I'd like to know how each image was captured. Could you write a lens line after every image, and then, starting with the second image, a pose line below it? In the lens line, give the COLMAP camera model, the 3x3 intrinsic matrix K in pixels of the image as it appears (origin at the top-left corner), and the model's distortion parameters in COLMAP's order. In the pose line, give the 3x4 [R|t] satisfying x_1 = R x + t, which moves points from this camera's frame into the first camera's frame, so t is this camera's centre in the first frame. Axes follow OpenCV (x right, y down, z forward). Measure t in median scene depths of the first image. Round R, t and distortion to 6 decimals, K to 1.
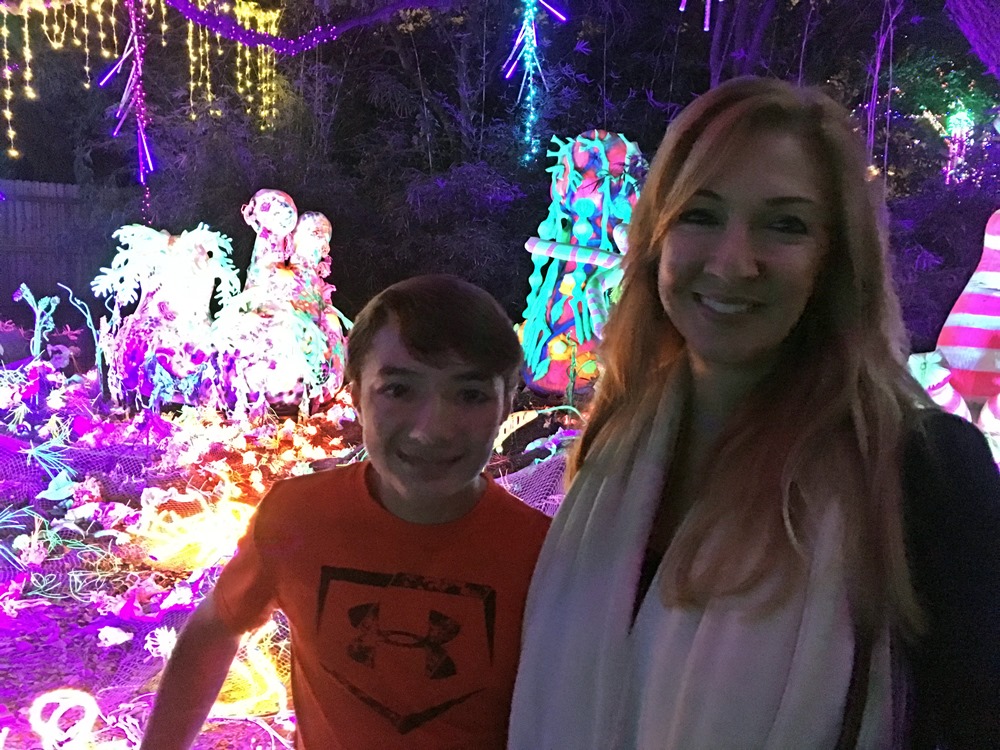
lens RADIAL K [[850.1, 0, 501.4], [0, 850.1, 375.2], [0, 0, 1]] dist [0.053360, -0.069638]
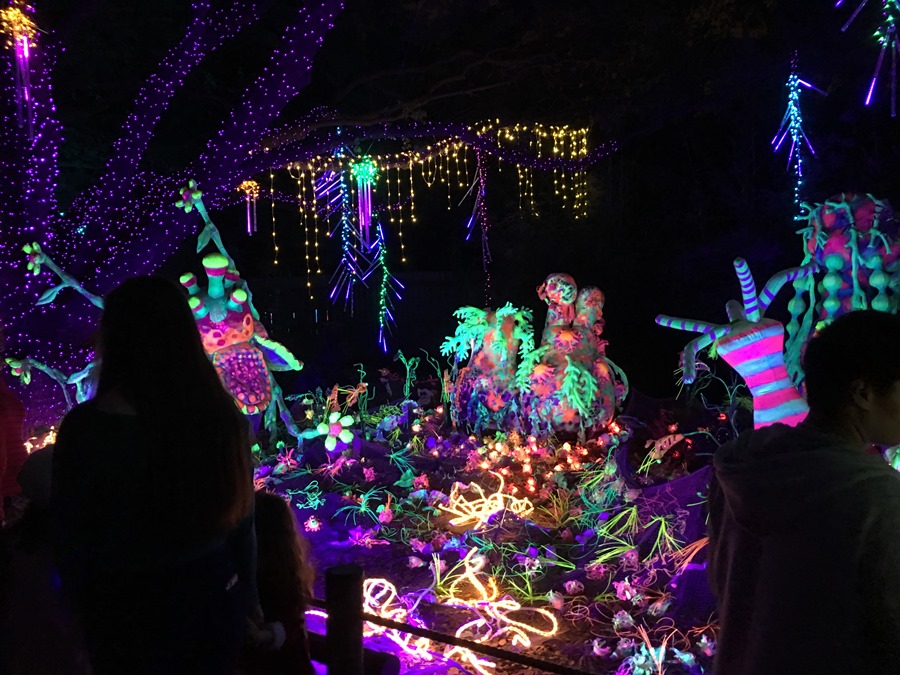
lens RADIAL K [[765.1, 0, 450.2], [0, 765.1, 337.3], [0, 0, 1]] dist [0.053360, -0.069638]
pose [[0.884208, -0.041414, -0.465255, 0.150042], [-0.004136, 0.995329, -0.096457, 0.003399], [0.467076, 0.087212, 0.879906, -0.155157]]
